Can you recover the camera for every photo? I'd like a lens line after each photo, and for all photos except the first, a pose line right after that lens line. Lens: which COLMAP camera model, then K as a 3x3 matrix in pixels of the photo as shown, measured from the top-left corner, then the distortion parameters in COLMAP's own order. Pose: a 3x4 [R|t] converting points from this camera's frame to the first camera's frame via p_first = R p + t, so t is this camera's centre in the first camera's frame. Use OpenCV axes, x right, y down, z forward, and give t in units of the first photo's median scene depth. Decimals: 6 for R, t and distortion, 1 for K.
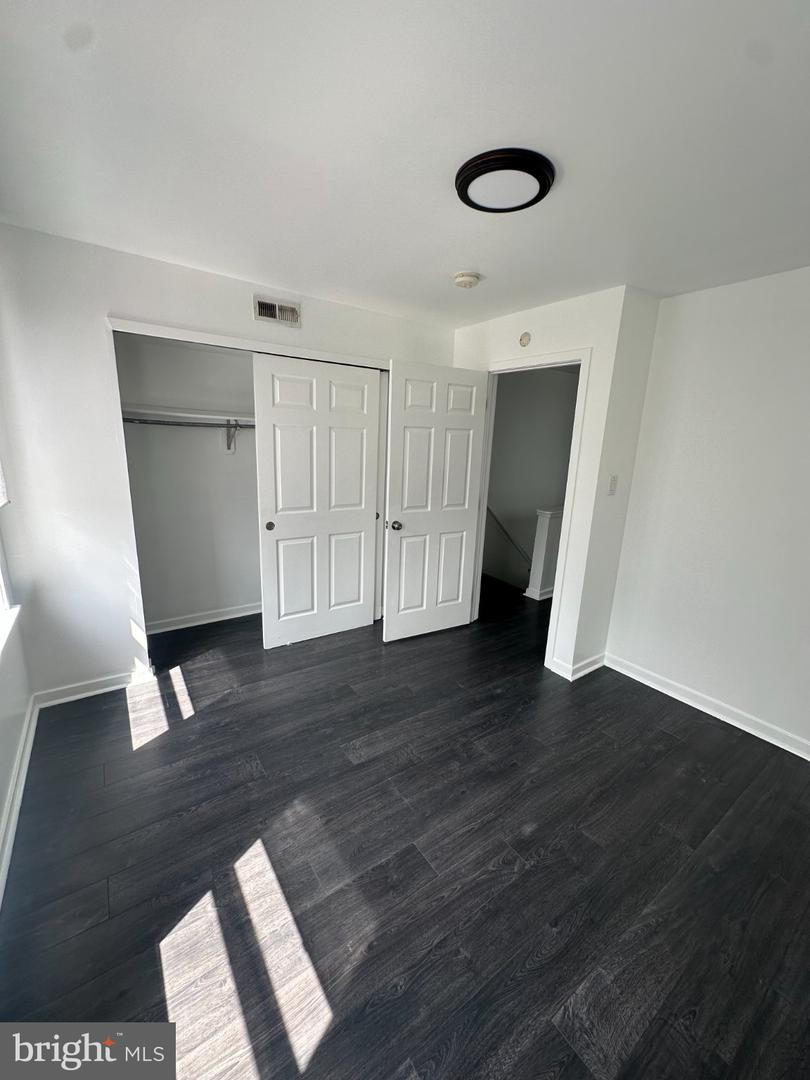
lens RADIAL K [[432.4, 0, 404.8], [0, 432.4, 538.8], [0, 0, 1]] dist [0.000309, 0.000016]
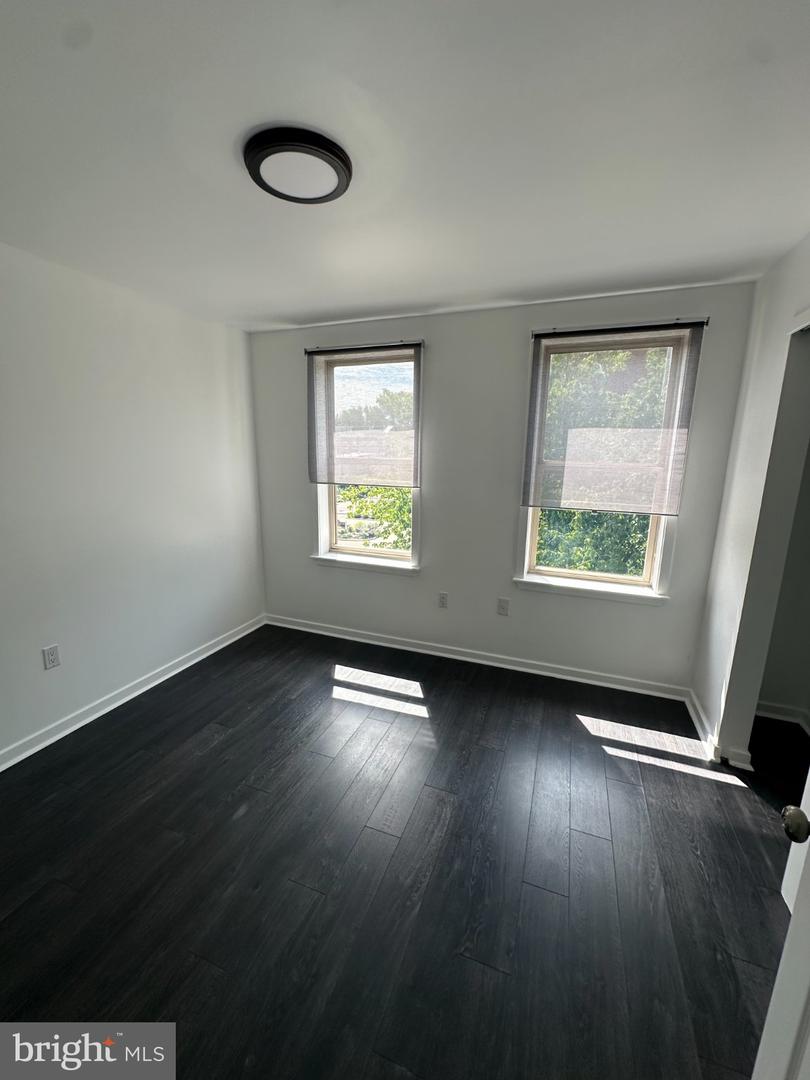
lens RADIAL K [[432.4, 0, 405.6], [0, 432.4, 538.9], [0, 0, 1]] dist [0.000309, 0.000016]
pose [[-0.829861, 0.065020, -0.554169, 0.541278], [-0.171021, 0.915744, 0.363544, -0.422507], [0.531115, 0.396465, -0.748821, 1.906414]]
